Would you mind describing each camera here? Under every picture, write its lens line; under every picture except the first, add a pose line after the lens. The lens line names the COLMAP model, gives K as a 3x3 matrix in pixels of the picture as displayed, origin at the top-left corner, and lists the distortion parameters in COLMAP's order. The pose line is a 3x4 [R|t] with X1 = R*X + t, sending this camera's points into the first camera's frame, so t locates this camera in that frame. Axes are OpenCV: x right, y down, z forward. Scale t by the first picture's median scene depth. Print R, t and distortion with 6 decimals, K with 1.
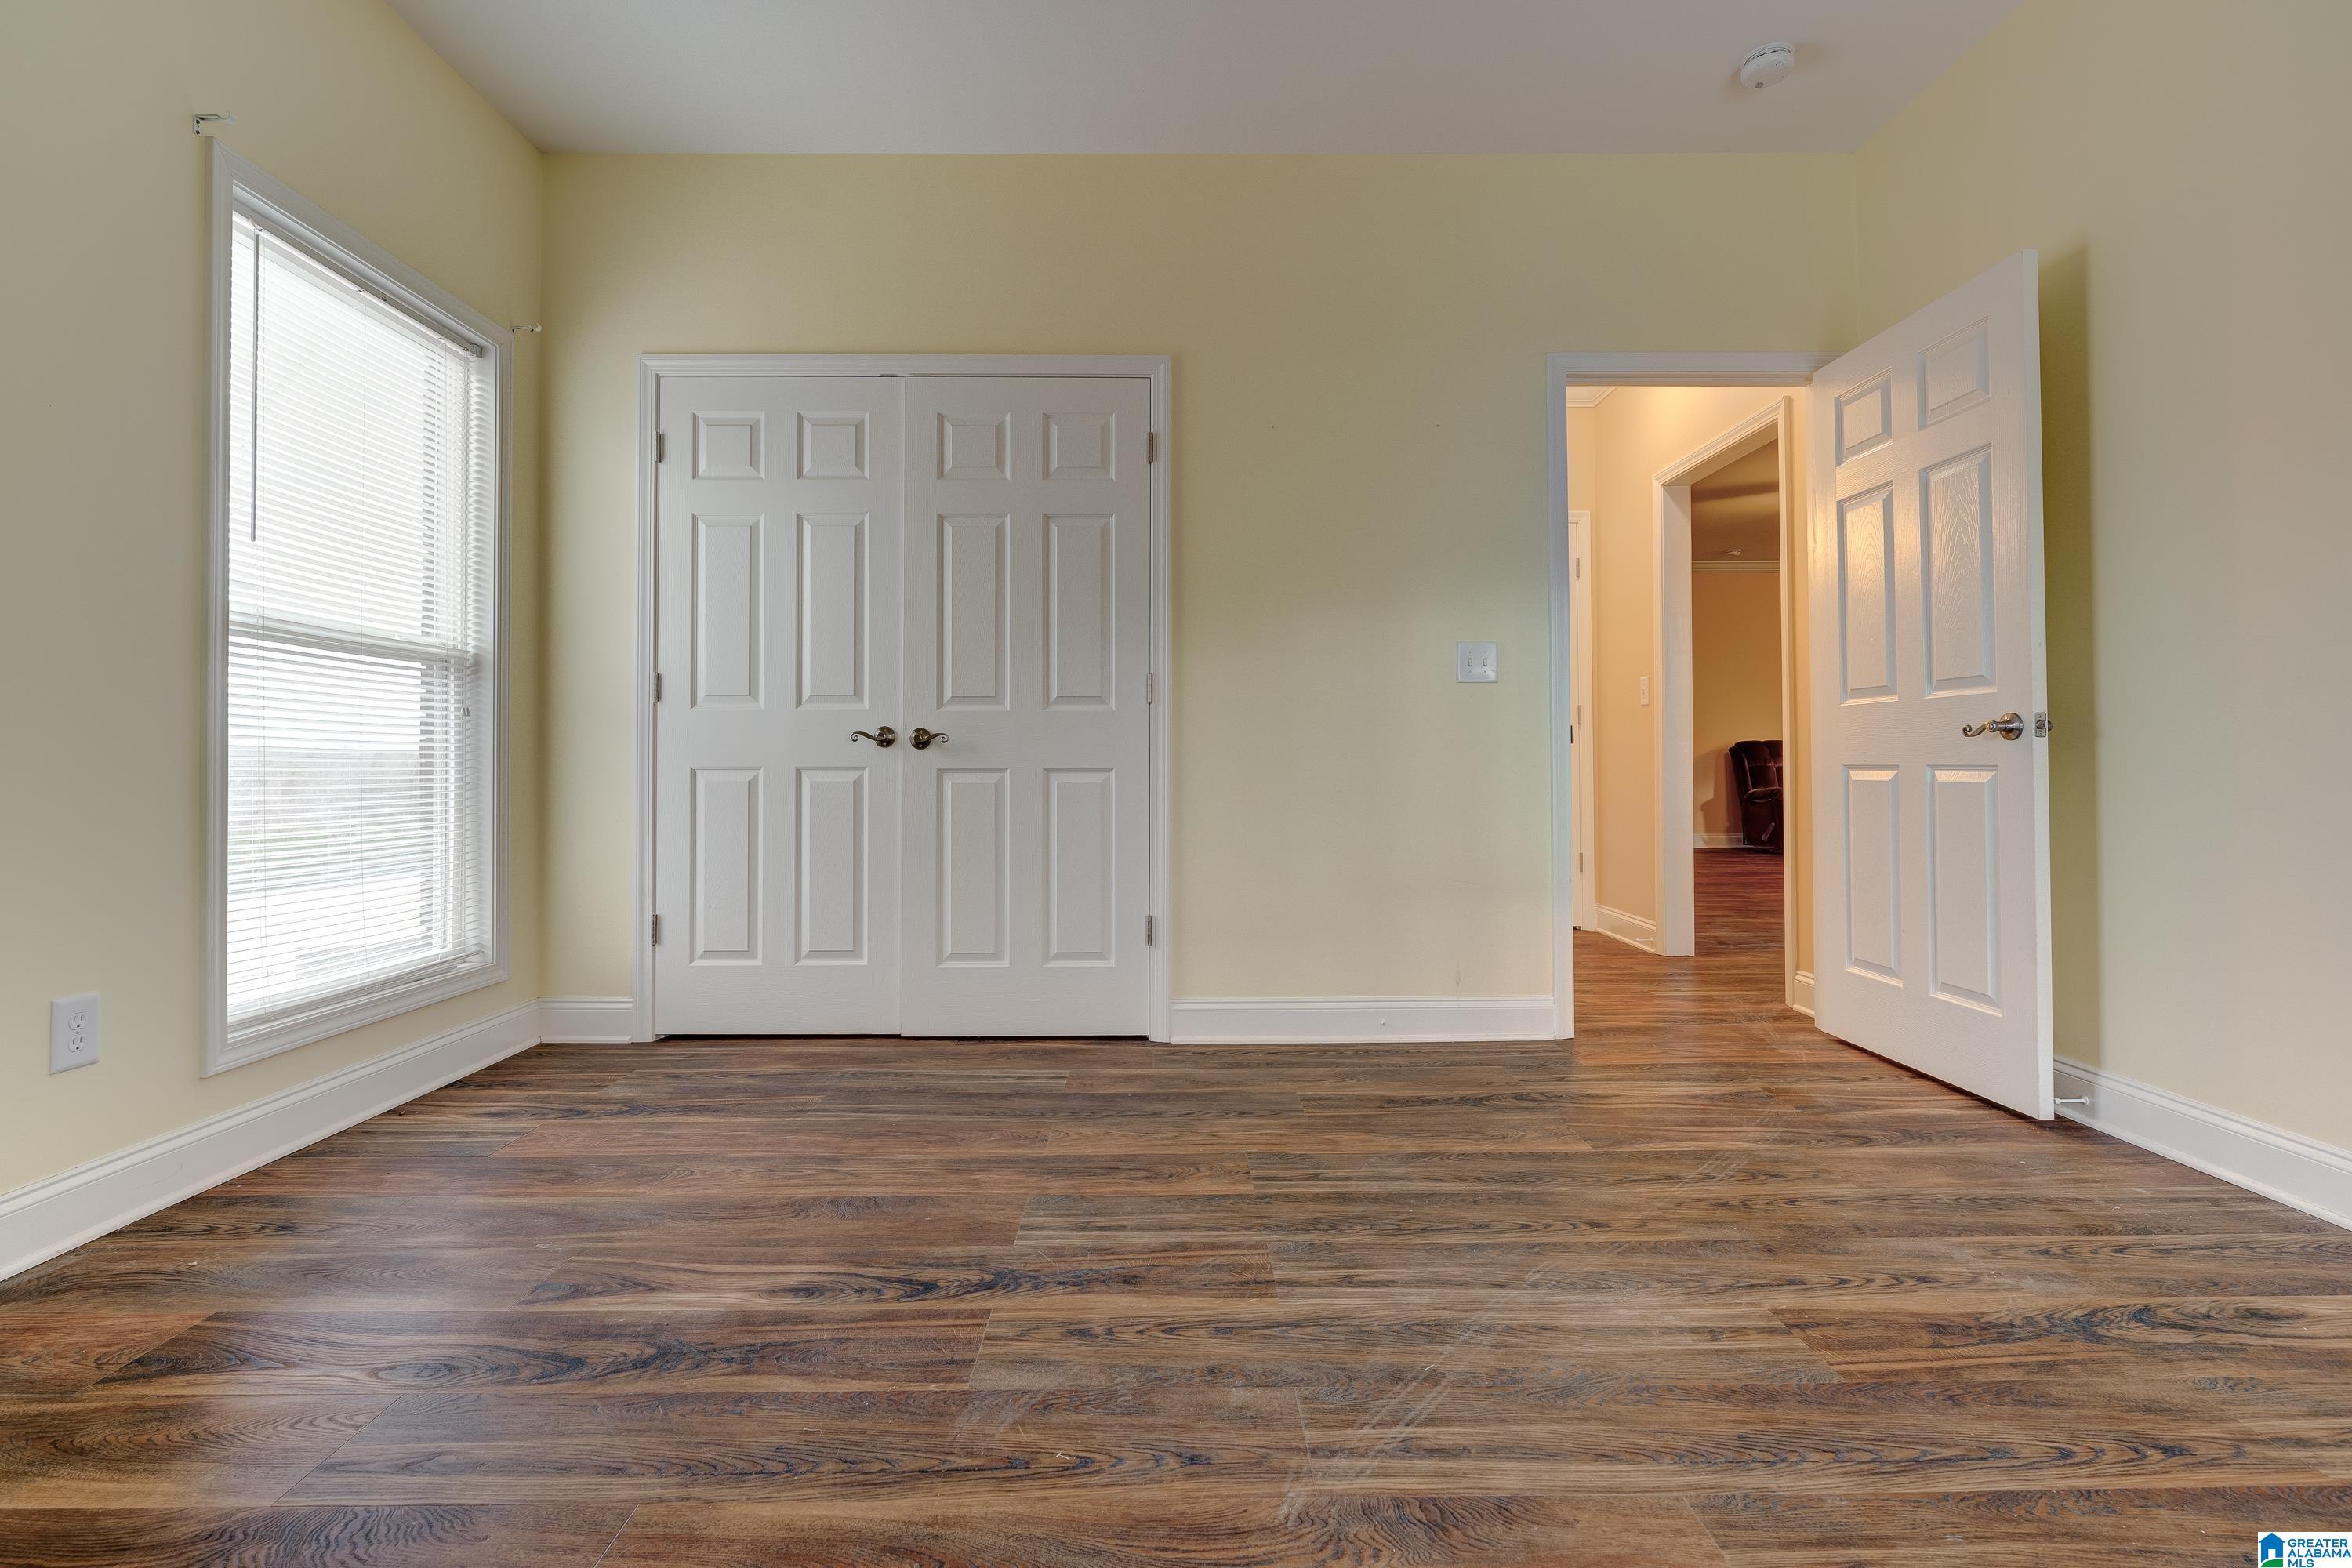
lens RADIAL K [[1065.1, 0, 1176.0], [0, 1065.1, 784.0], [0, 0, 1]] dist [0.002140, 0.000677]
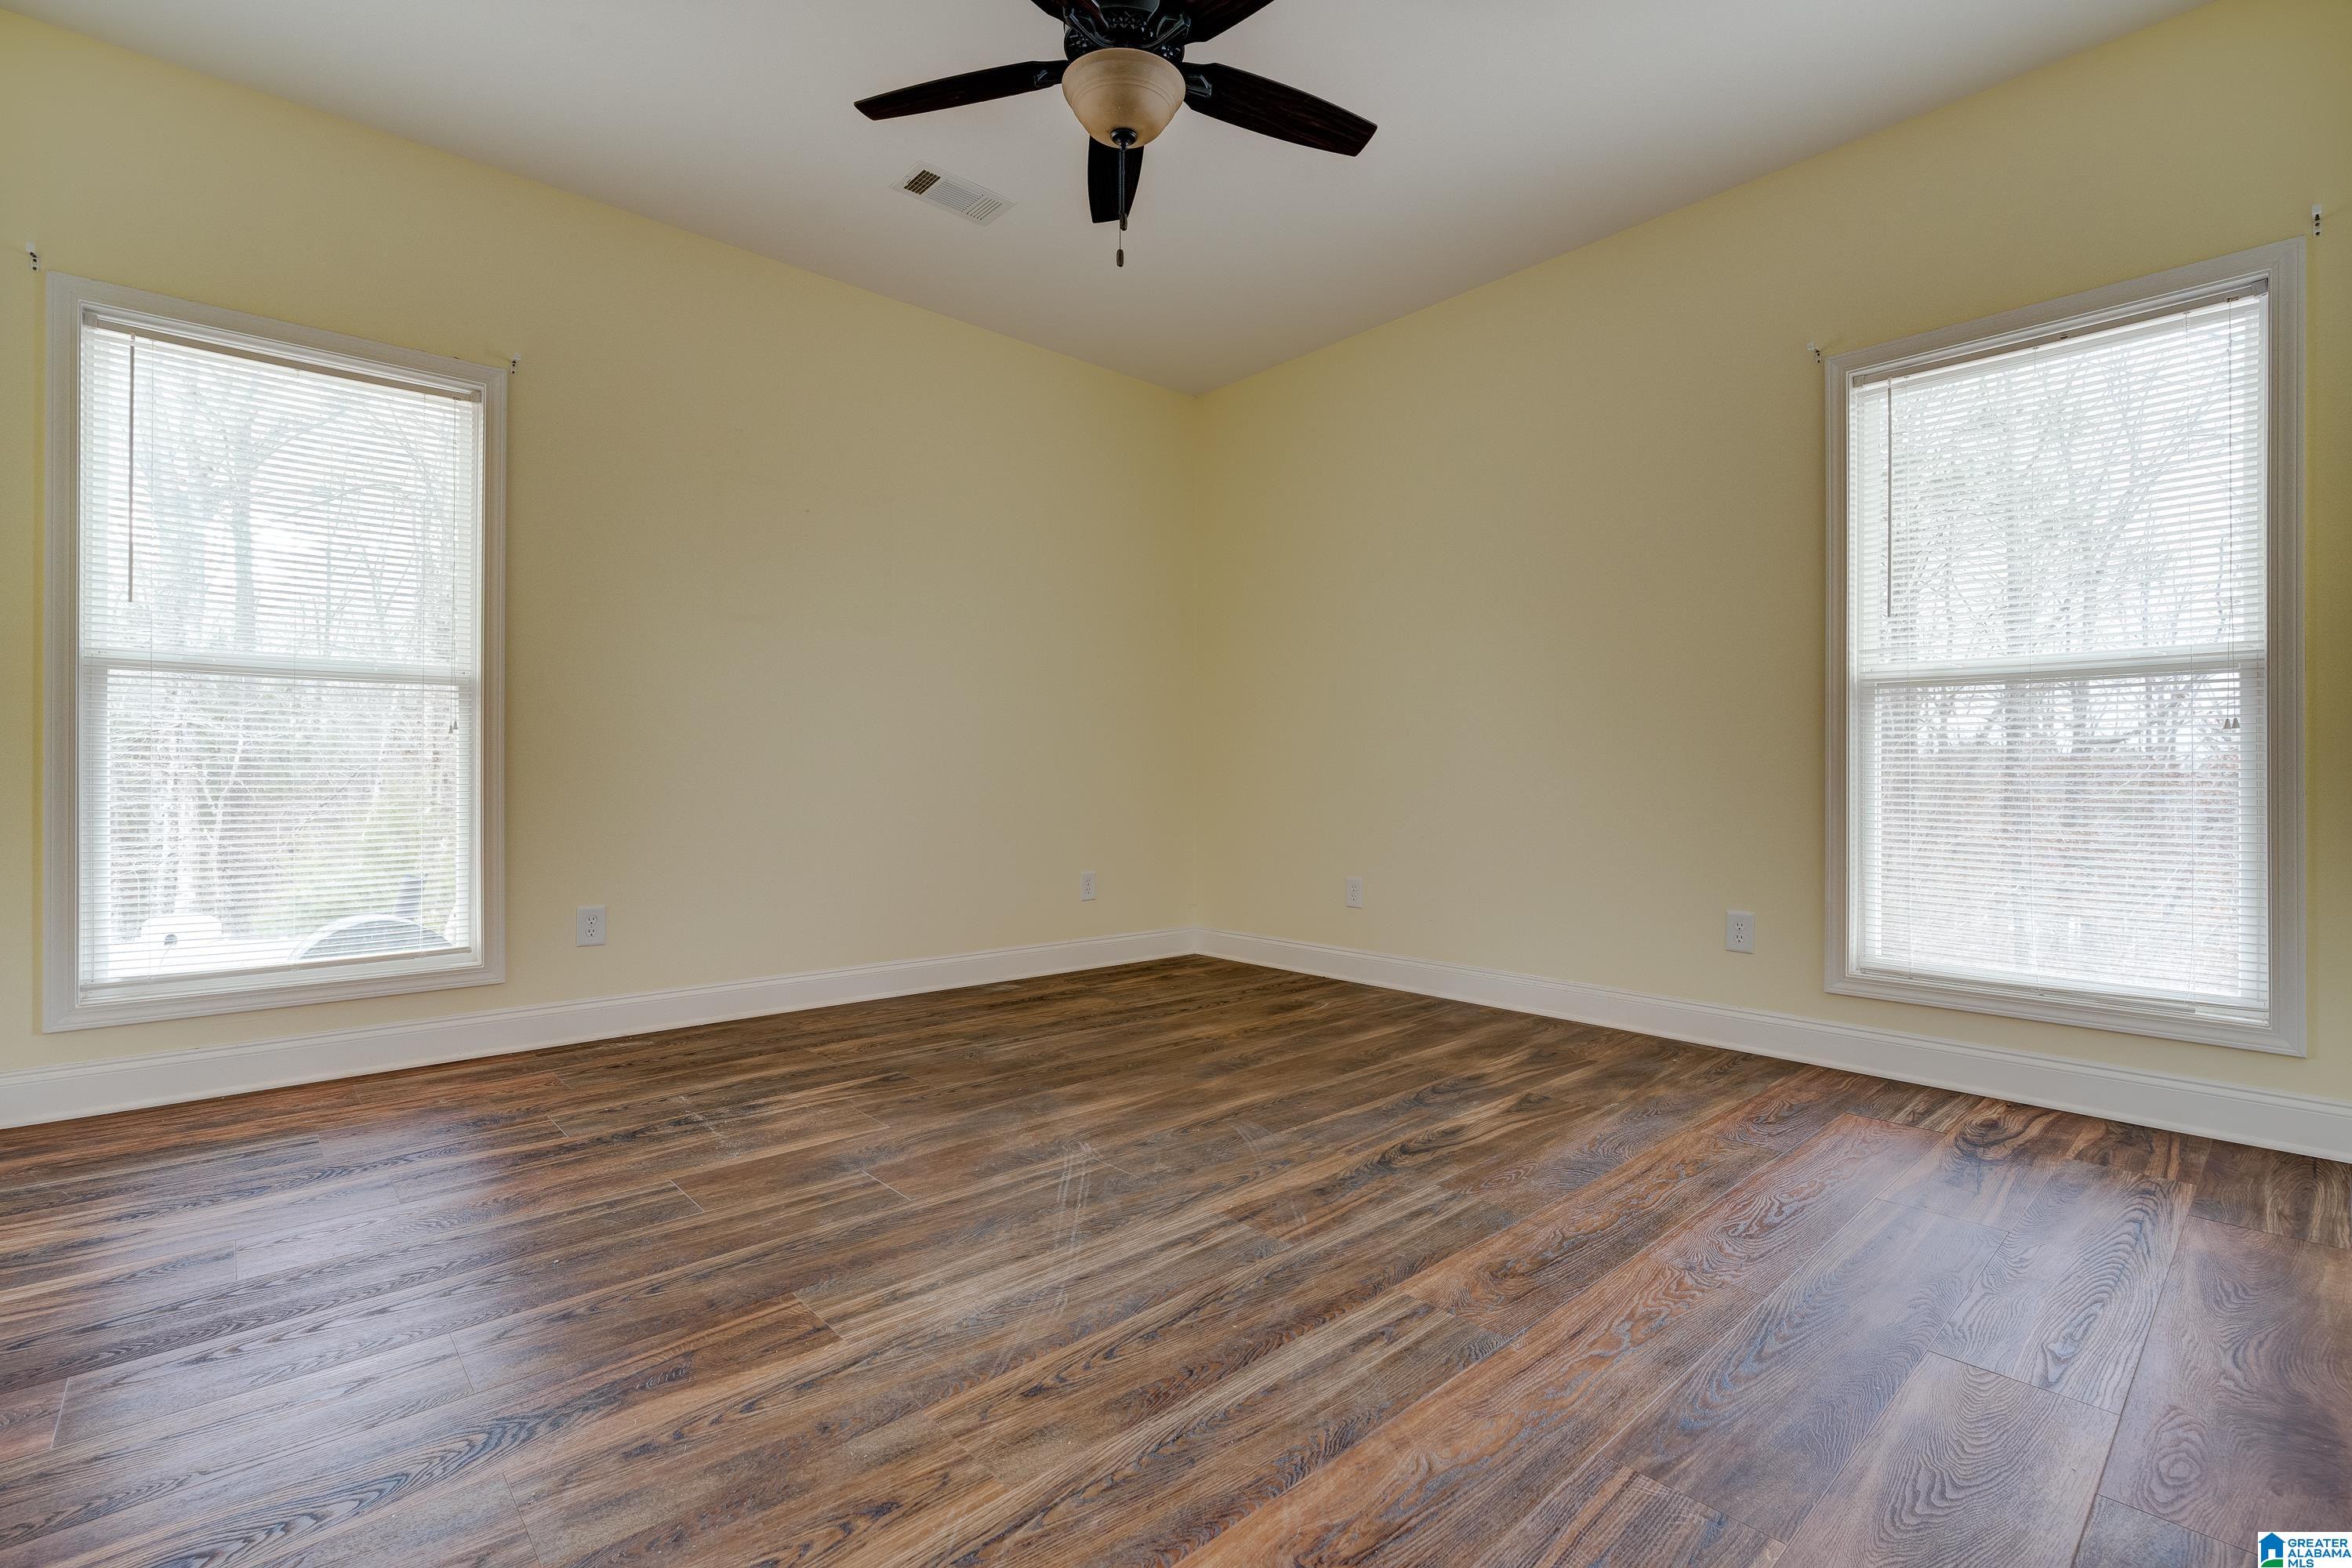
lens RADIAL K [[1065.1, 0, 1176.0], [0, 1065.1, 784.0], [0, 0, 1]] dist [0.002140, 0.000677]
pose [[-0.746665, 0.000445, -0.665200, 0.960035], [-0.015352, 0.999722, 0.017900, -0.037218], [0.665023, 0.023578, -0.746451, 1.887904]]
